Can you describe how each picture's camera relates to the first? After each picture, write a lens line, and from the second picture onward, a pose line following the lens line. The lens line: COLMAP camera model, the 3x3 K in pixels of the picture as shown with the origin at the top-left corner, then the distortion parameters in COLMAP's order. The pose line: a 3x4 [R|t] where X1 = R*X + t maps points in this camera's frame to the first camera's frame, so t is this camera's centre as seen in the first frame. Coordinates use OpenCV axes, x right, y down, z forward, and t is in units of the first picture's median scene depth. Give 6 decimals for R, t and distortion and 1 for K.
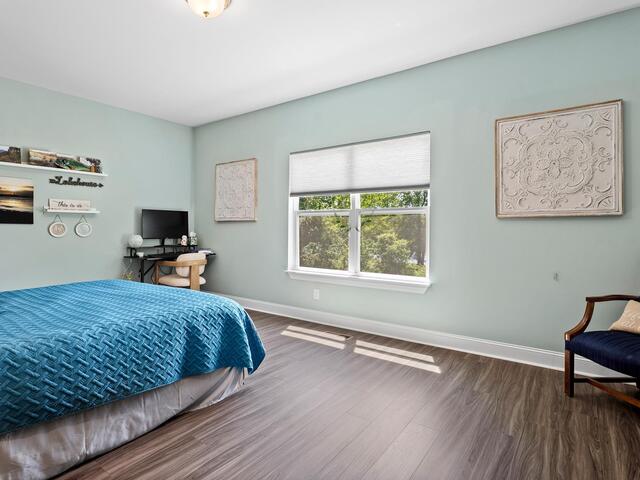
lens RADIAL K [[351.2, 0, 323.4], [0, 351.2, 235.6], [0, 0, 1]] dist [-0.015348, 0.002049]
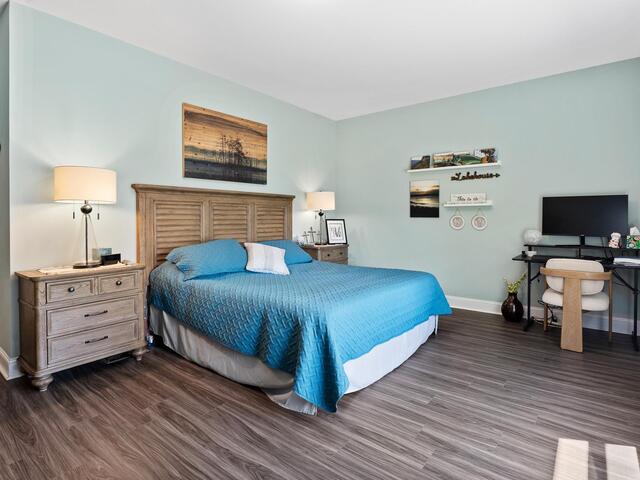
lens RADIAL K [[351.2, 0, 323.9], [0, 351.2, 223.1], [0, 0, 1]] dist [-0.015348, 0.002049]
pose [[-0.049604, 0.005979, -0.998751, 0.356638], [-0.022903, 0.999712, 0.007122, -0.013247], [0.998506, 0.023228, -0.049453, 0.655429]]
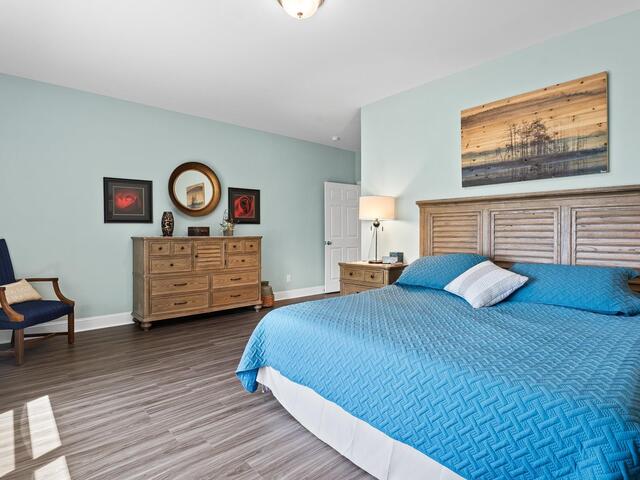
lens RADIAL K [[351.2, 0, 315.7], [0, 351.2, 235.1], [0, 0, 1]] dist [-0.015348, 0.002049]
pose [[-0.970571, -0.006892, 0.240717, -0.377486], [0.001902, 0.999340, 0.036282, -0.029776], [-0.240809, 0.035672, -0.969917, 1.185281]]
